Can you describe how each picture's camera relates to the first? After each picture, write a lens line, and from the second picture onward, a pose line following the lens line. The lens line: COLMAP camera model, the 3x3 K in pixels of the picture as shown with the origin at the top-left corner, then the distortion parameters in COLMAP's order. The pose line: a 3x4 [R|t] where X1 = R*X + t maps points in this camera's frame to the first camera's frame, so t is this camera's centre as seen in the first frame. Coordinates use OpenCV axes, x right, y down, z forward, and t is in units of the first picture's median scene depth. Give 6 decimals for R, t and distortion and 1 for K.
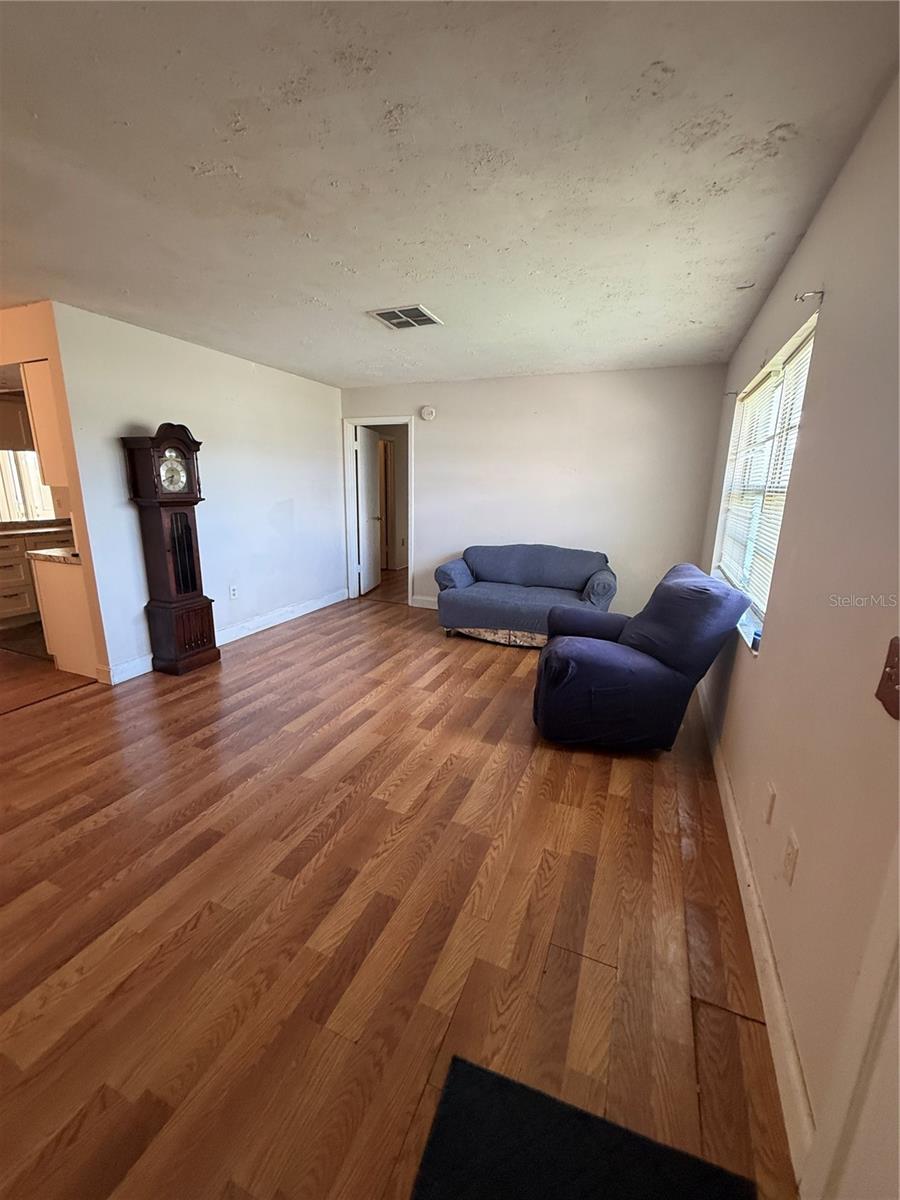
lens RADIAL K [[479.5, 0, 451.2], [0, 479.5, 598.9], [0, 0, 1]] dist [0.001832, -0.000455]
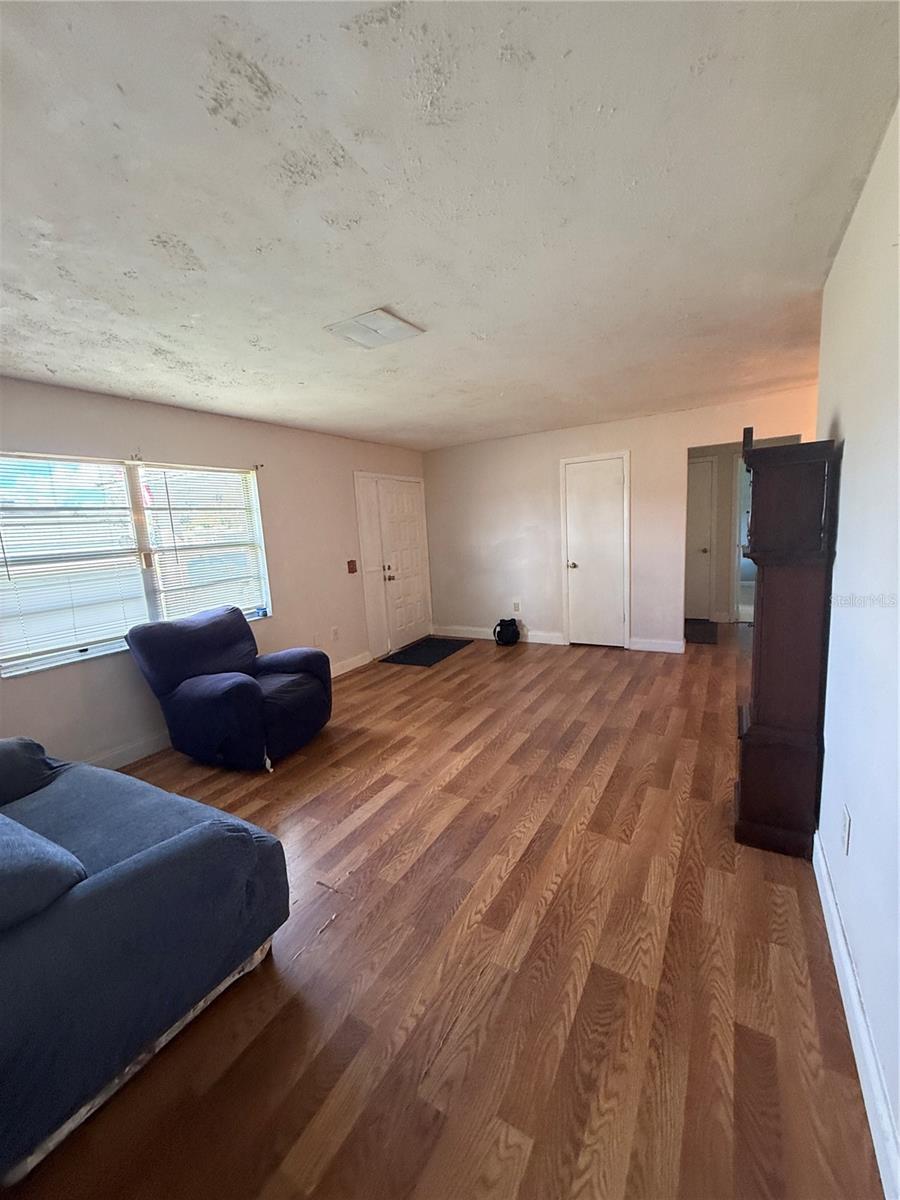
lens RADIAL K [[479.5, 0, 451.2], [0, 479.5, 598.9], [0, 0, 1]] dist [0.001832, -0.000455]
pose [[-0.990017, 0.021862, 0.139244, -0.315129], [0.073565, 0.922815, 0.378155, -0.467139], [-0.120229, 0.384624, -0.915210, 1.858381]]
